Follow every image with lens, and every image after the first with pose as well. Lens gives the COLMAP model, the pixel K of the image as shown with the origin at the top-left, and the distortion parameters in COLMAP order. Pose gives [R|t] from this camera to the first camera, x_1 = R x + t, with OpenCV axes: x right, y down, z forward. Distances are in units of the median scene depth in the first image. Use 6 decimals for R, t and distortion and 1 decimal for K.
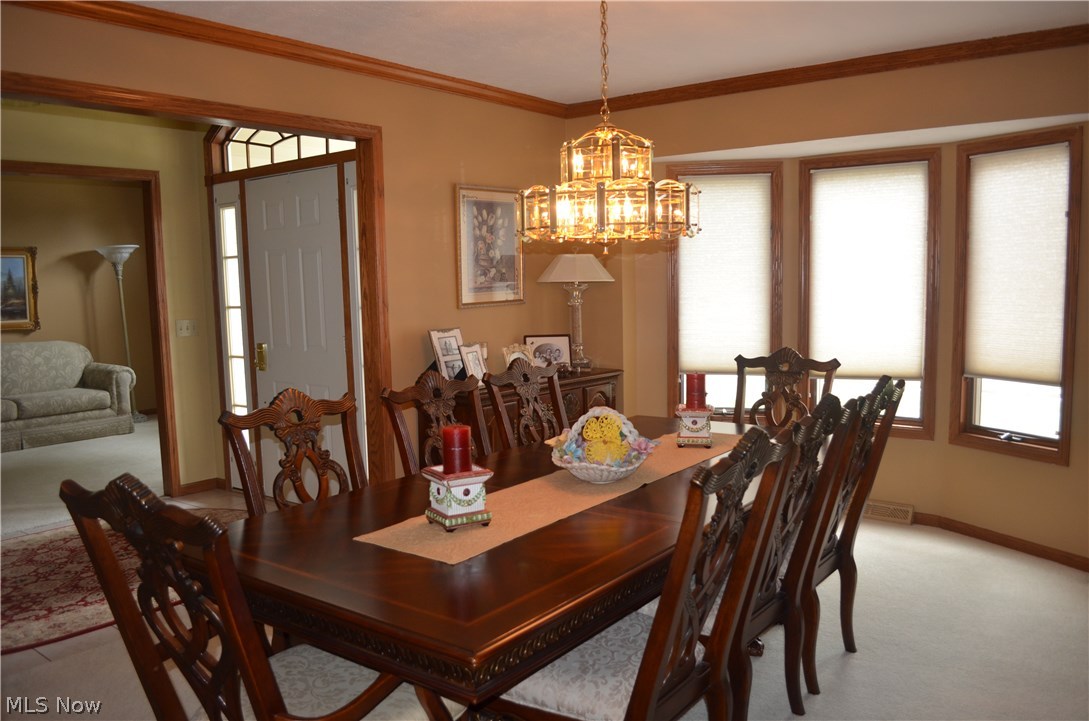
lens RADIAL K [[854.7, 0, 543.3], [0, 854.7, 363.3], [0, 0, 1]] dist [-0.065179, -0.005937]
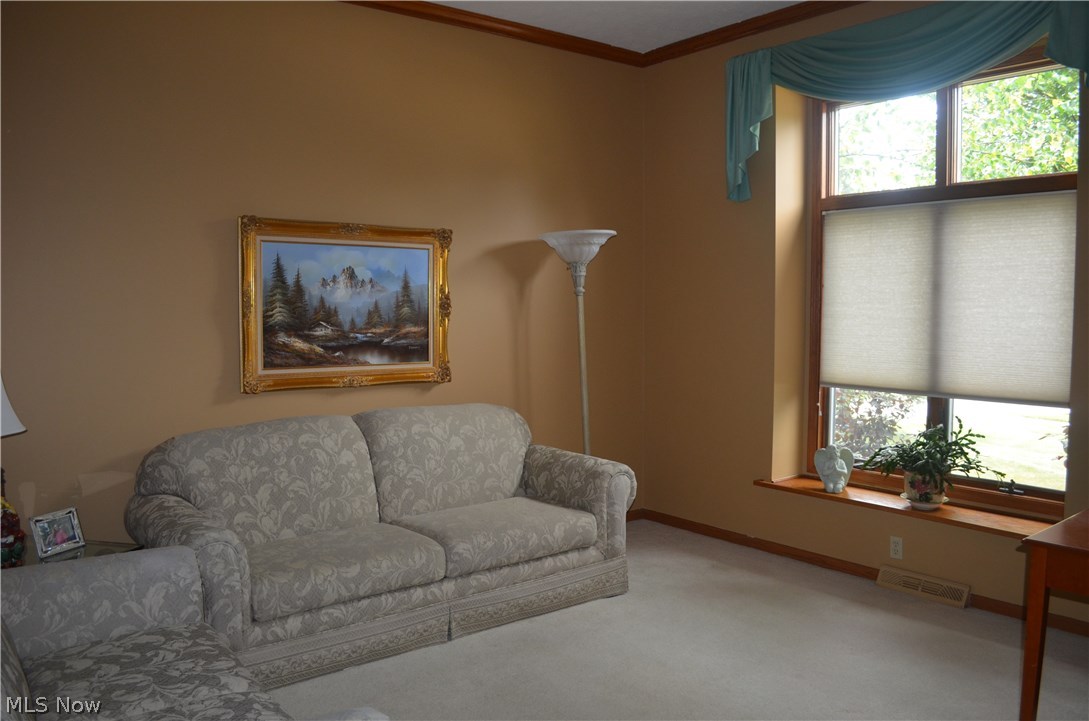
lens RADIAL K [[854.7, 0, 545.8], [0, 854.7, 359.2], [0, 0, 1]] dist [-0.065179, -0.005937]
pose [[0.970844, 0.029319, -0.237913, -0.420687], [-0.036462, 0.999005, -0.025678, -0.044221], [0.236923, 0.033604, 0.970947, 0.485510]]
